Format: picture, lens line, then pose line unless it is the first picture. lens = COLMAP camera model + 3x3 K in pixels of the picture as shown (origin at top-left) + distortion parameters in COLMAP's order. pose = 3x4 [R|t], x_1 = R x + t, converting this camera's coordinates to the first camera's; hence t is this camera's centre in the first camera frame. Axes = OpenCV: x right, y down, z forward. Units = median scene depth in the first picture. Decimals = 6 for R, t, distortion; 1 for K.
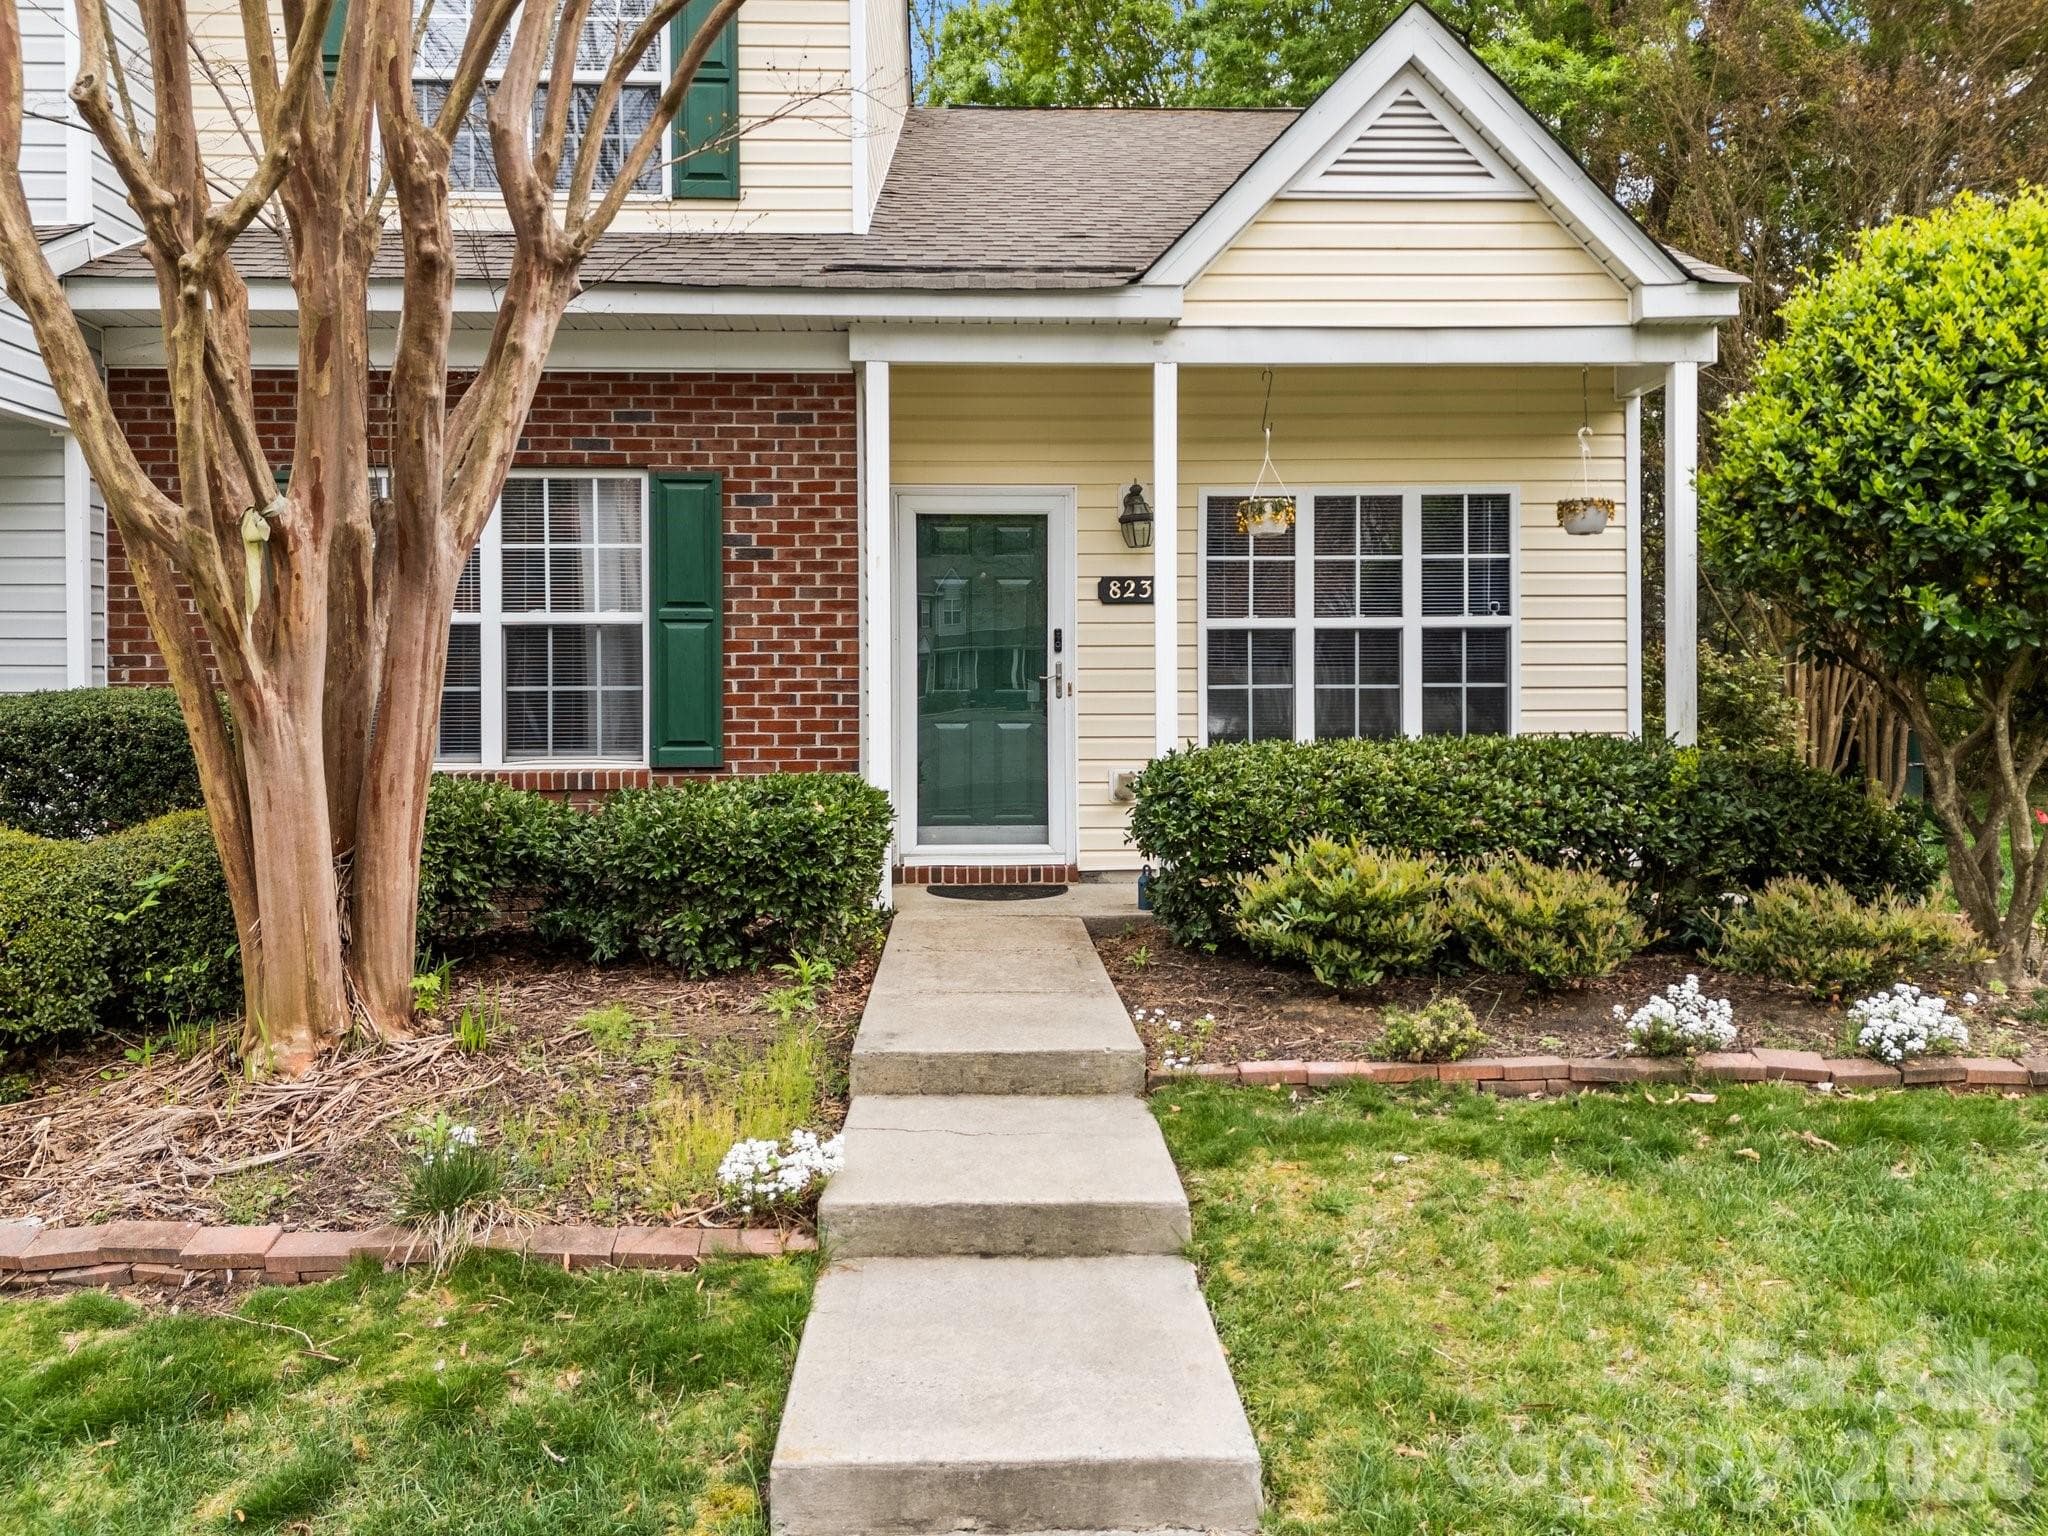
lens RADIAL K [[1526.4, 0, 1023.0], [0, 1526.4, 708.2], [0, 0, 1]] dist [0.073375, -0.081407]
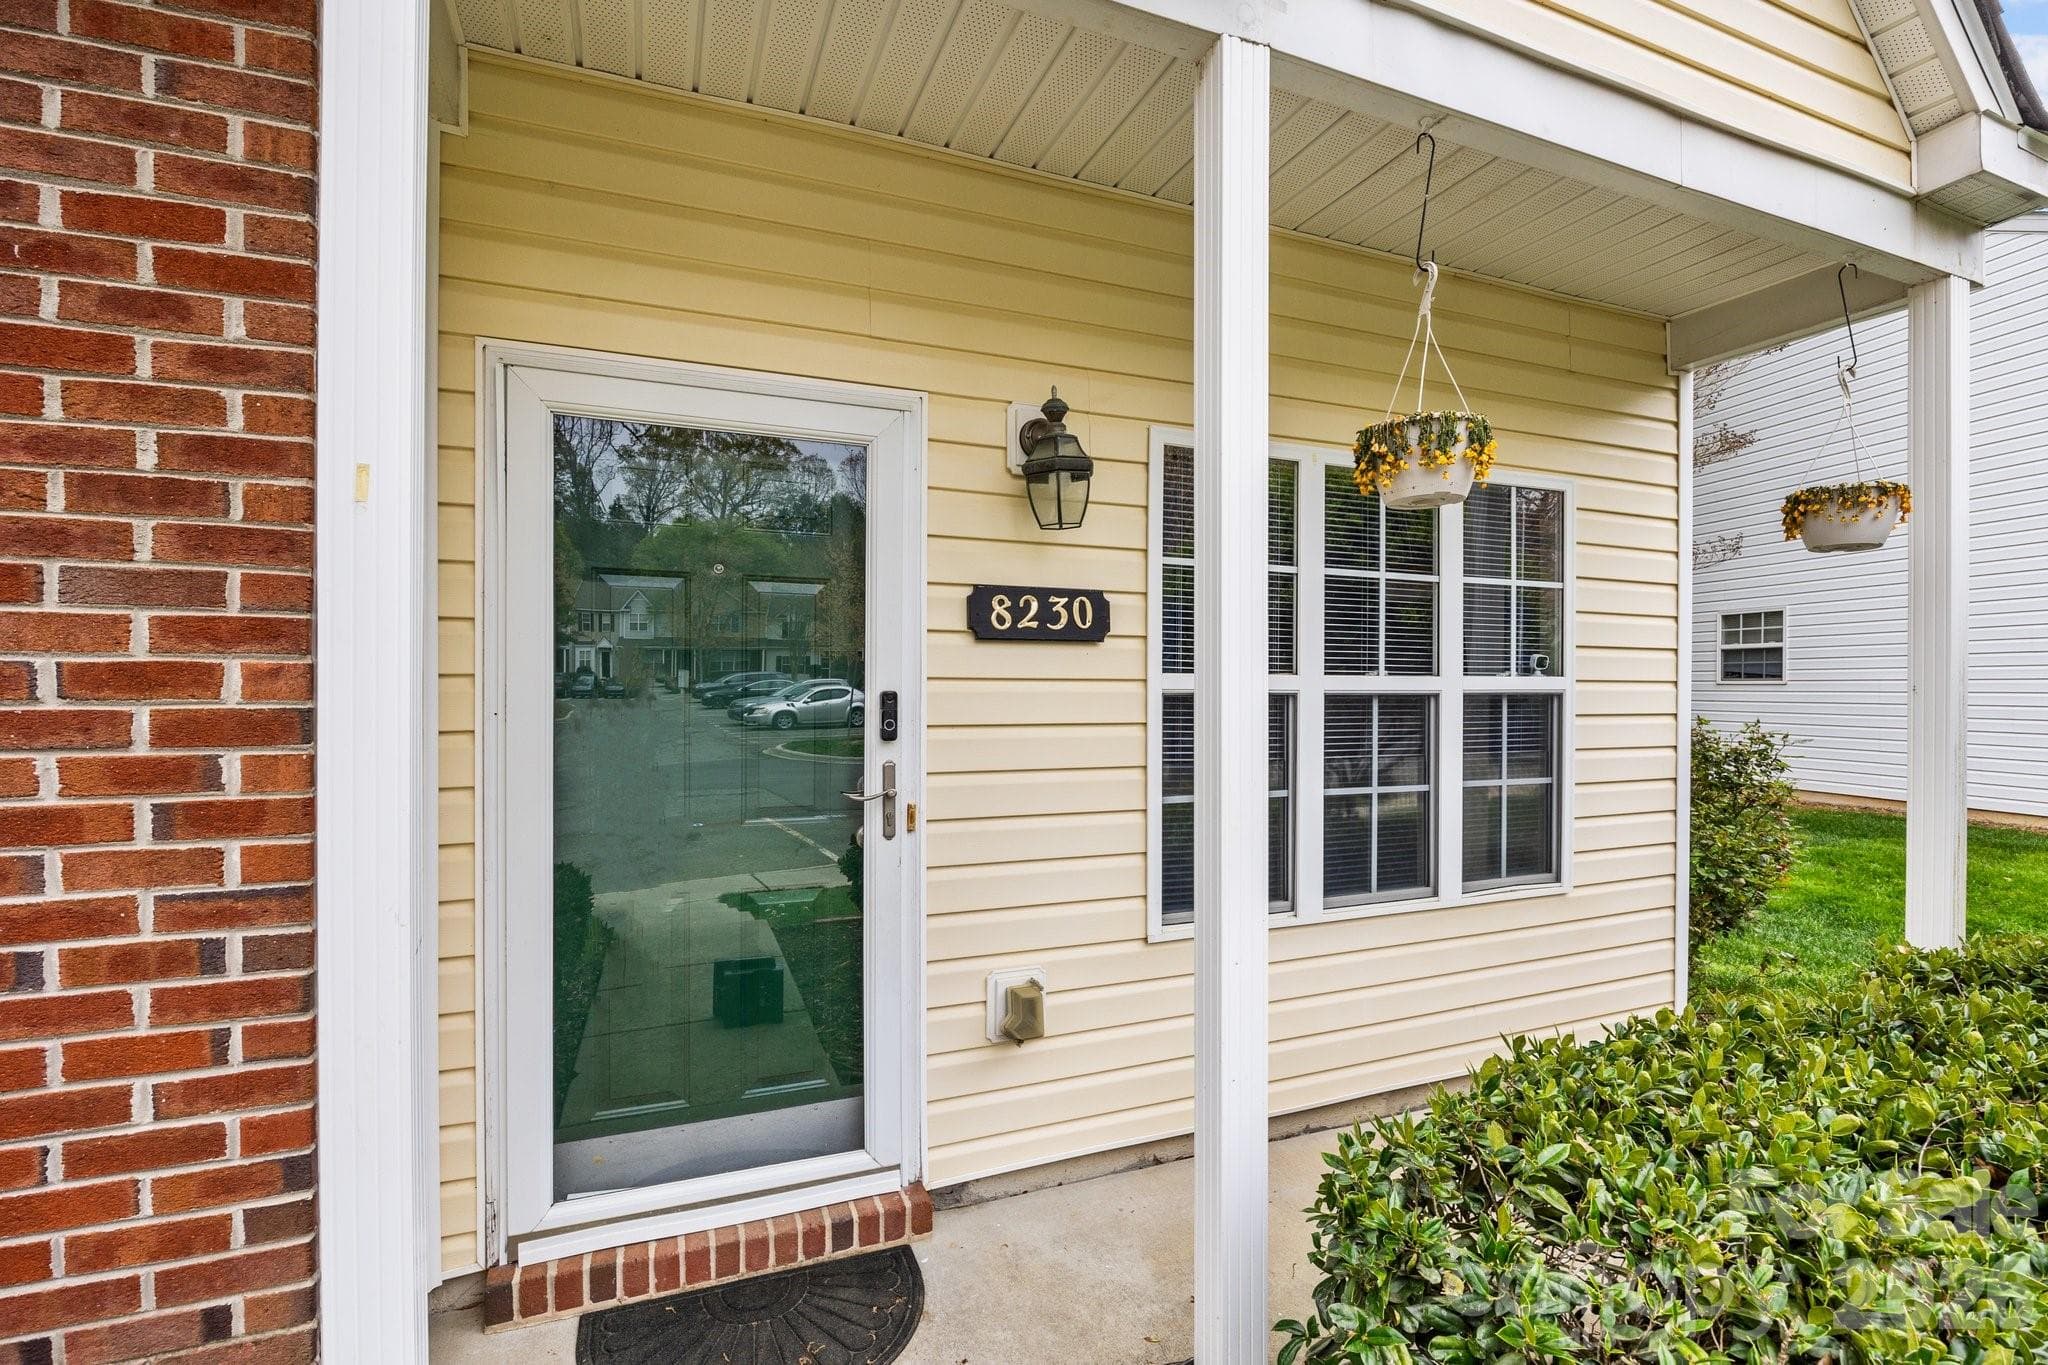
lens RADIAL K [[927.7, 0, 1025.9], [0, 927.7, 696.2], [0, 0, 1]] dist [-0.019956, 0.000400]
pose [[0.937613, 0.004537, 0.347651, -0.039093], [-0.006619, 0.999967, 0.004800, -0.057888], [-0.347618, -0.006802, 0.937612, 0.790309]]
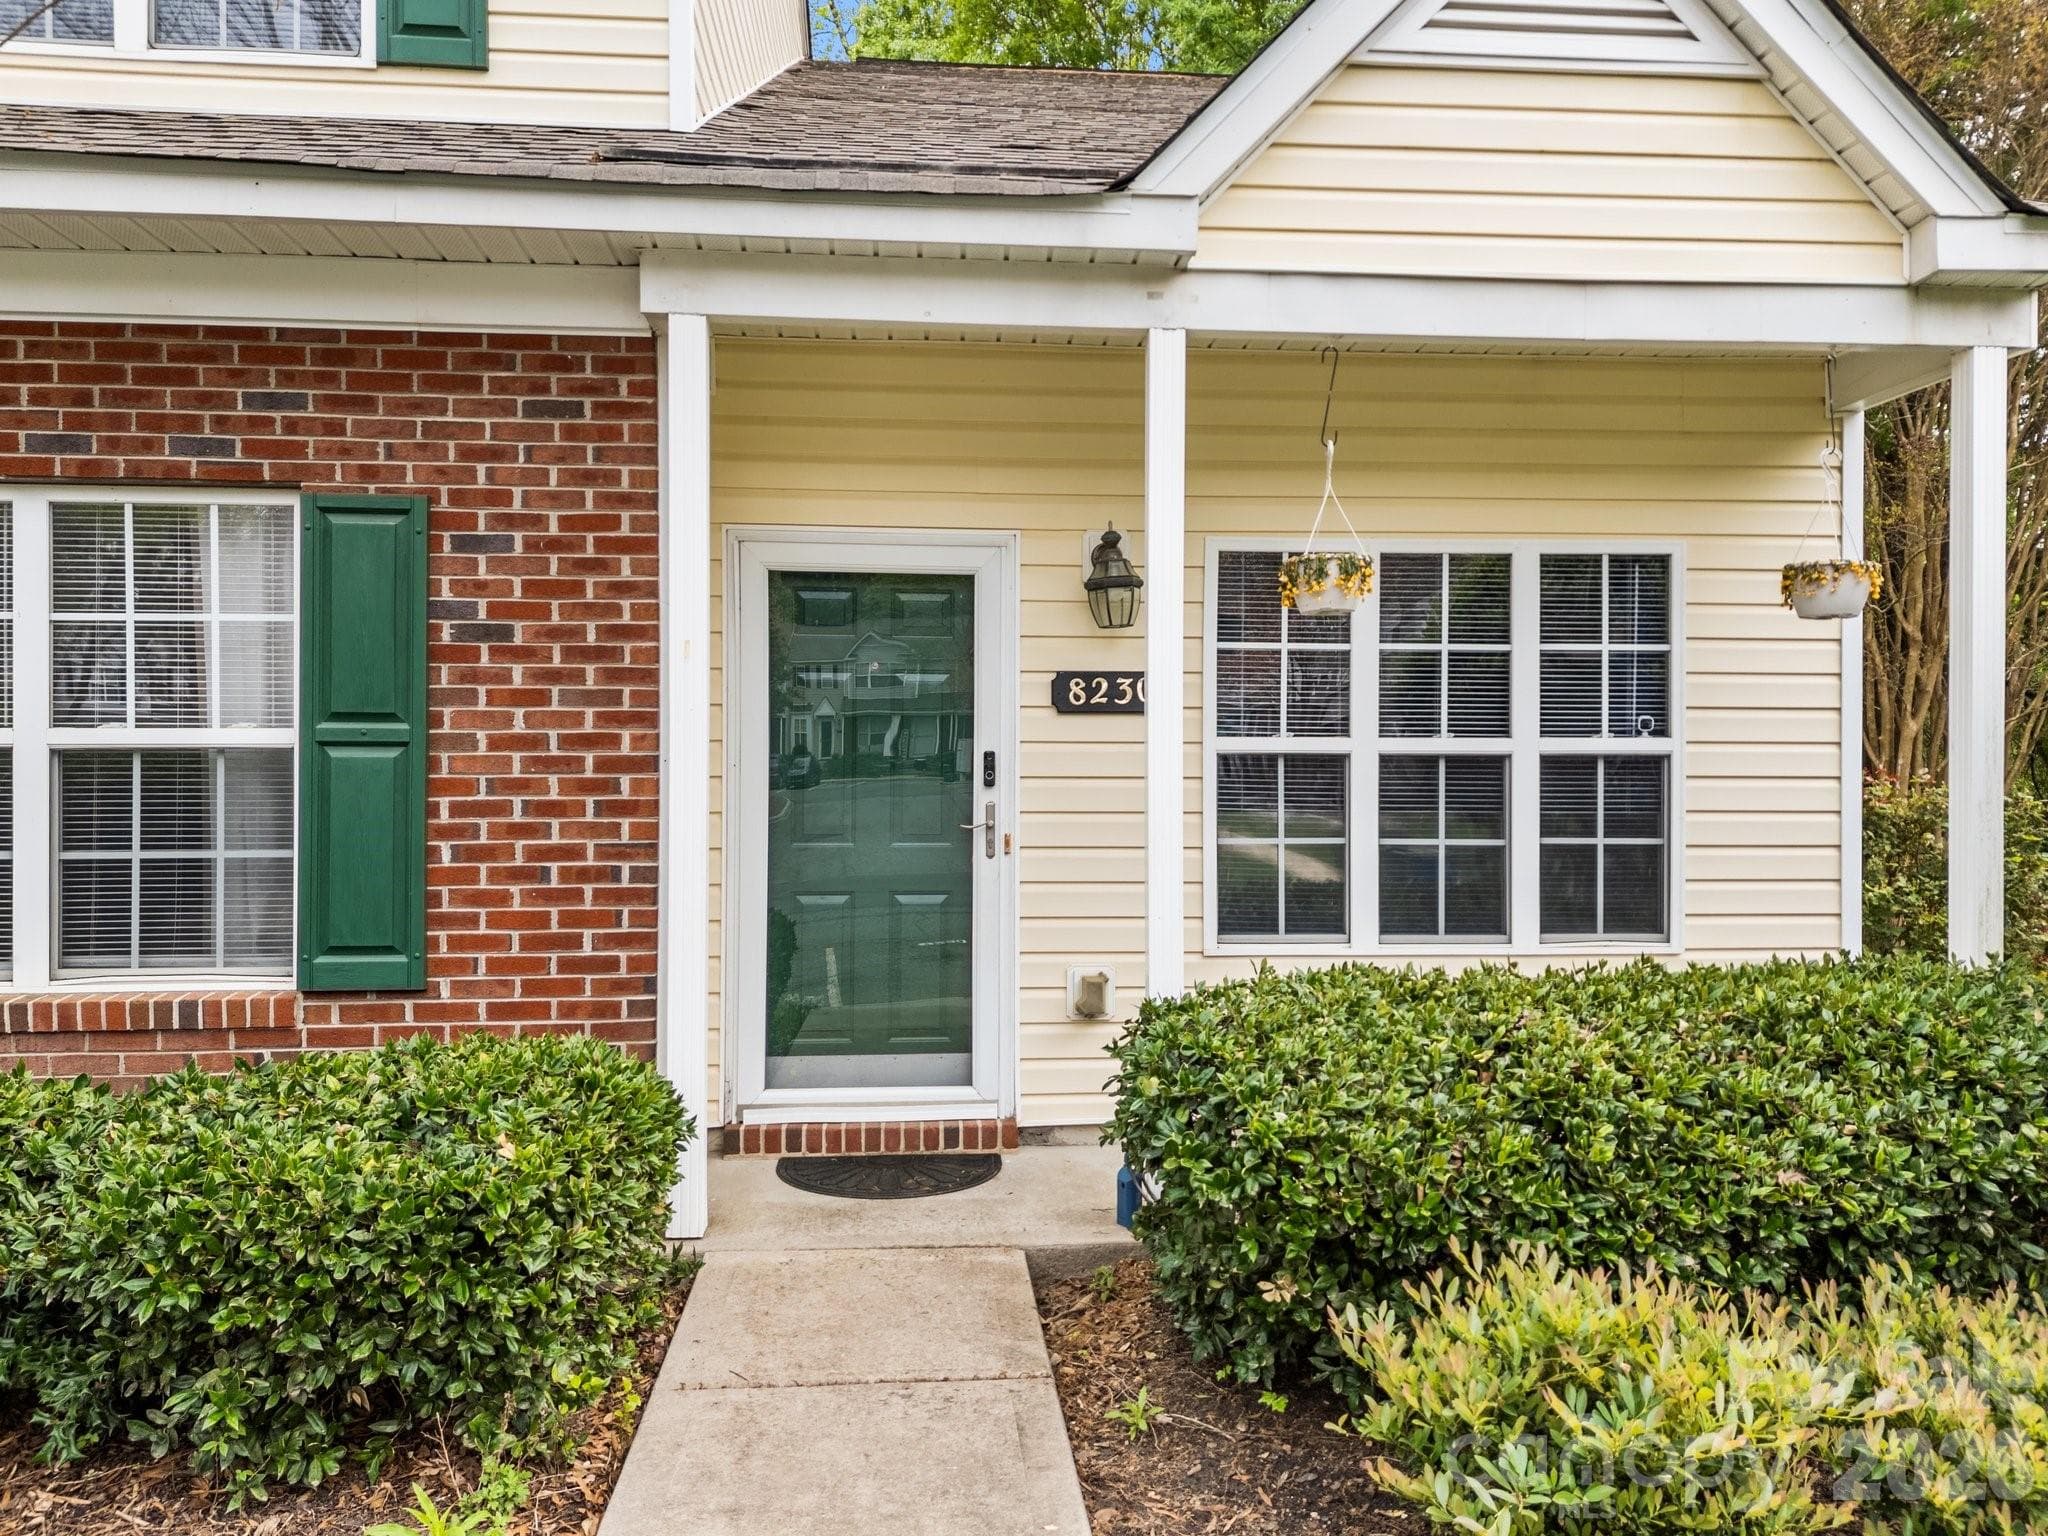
lens RADIAL K [[1548.8, 0, 1030.4], [0, 1548.8, 778.7], [0, 0, 1]] dist [0.049163, -0.045794]
pose [[0.998752, 0.007220, 0.049424, 0.009577], [-0.007338, 0.999971, 0.002192, -0.046789], [-0.049407, -0.002552, 0.998775, 0.381490]]
